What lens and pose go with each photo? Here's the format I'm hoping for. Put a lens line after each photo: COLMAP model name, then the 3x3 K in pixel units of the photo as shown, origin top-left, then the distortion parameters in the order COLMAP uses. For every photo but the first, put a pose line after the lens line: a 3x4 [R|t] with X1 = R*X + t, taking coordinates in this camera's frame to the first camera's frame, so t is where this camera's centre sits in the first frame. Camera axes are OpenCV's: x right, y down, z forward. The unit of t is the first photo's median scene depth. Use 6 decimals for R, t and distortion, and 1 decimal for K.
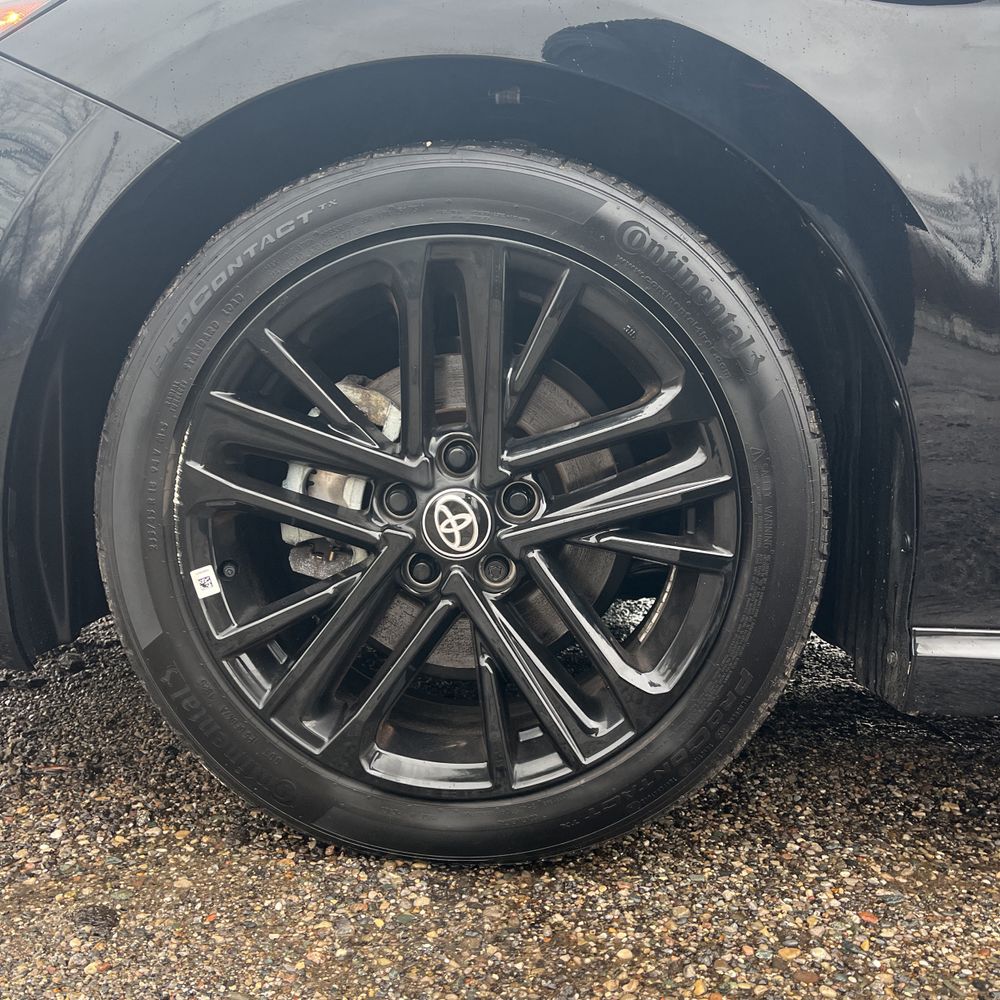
lens RADIAL K [[1004.8, 0, 515.0], [0, 1004.8, 520.9], [0, 0, 1]] dist [0.040175, -0.033952]
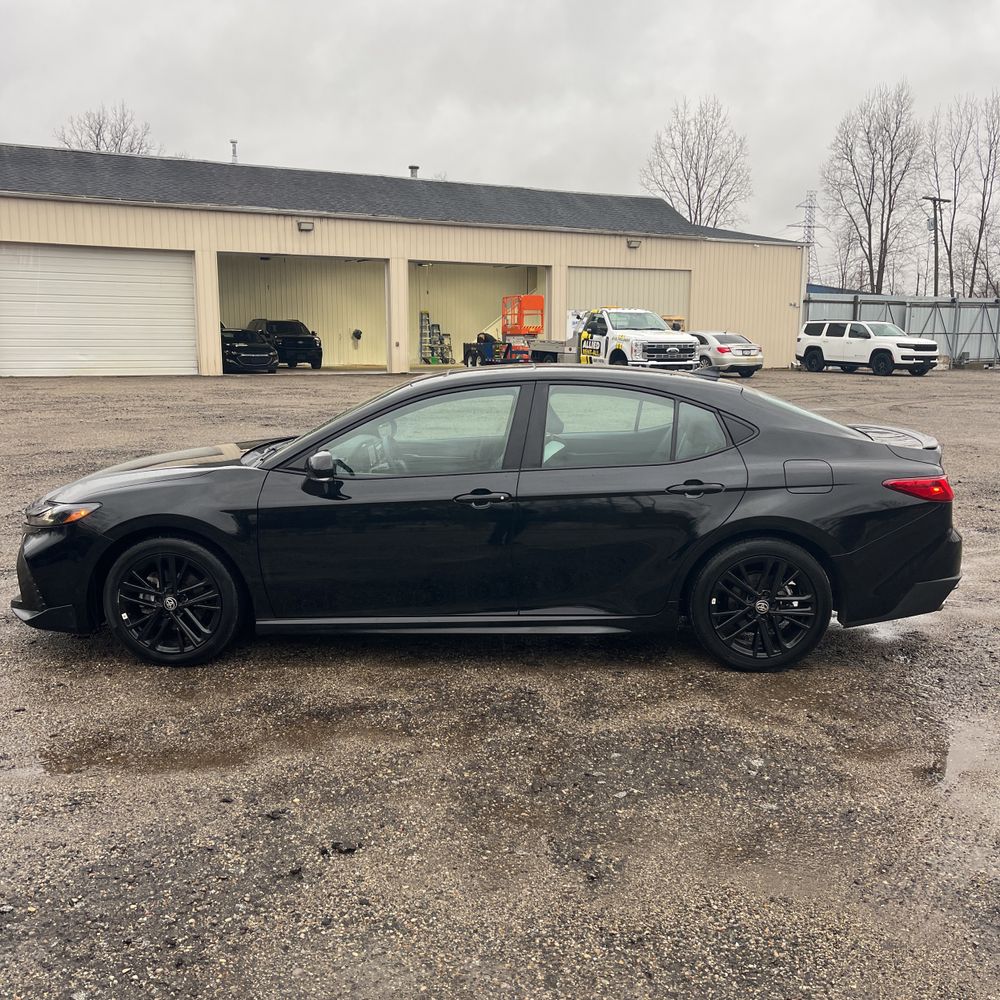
lens RADIAL K [[1004.8, 0, 515.0], [0, 1004.8, 520.9], [0, 0, 1]] dist [0.040175, -0.033952]
pose [[0.998892, -0.034783, 0.031715, 1.645519], [0.032610, 0.997246, 0.066612, -0.748688], [-0.033945, -0.065504, 0.997275, -4.484355]]
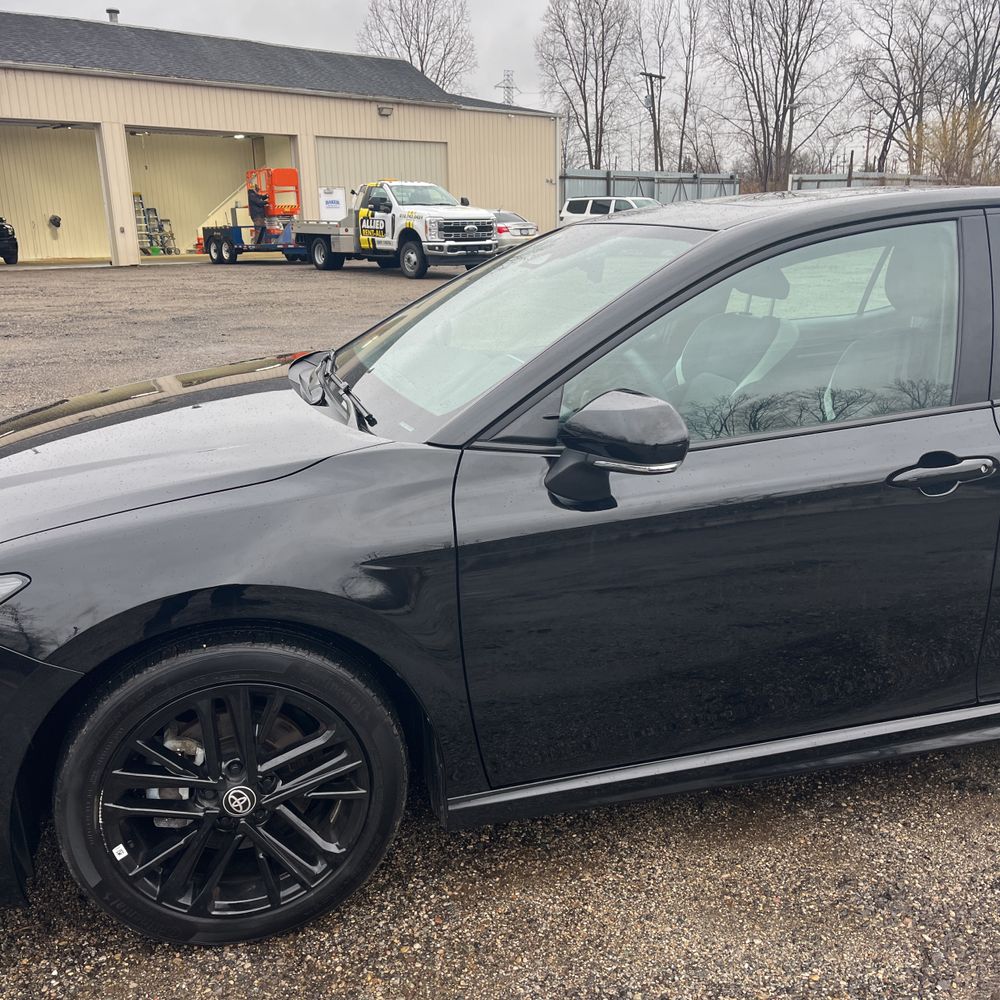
lens RADIAL K [[1004.8, 0, 515.0], [0, 1004.8, 520.9], [0, 0, 1]] dist [0.040175, -0.033952]
pose [[0.948428, -0.135252, 0.286690, -0.038107], [0.083338, 0.978980, 0.186154, -0.944764], [-0.305842, -0.152661, 0.939764, -1.136470]]
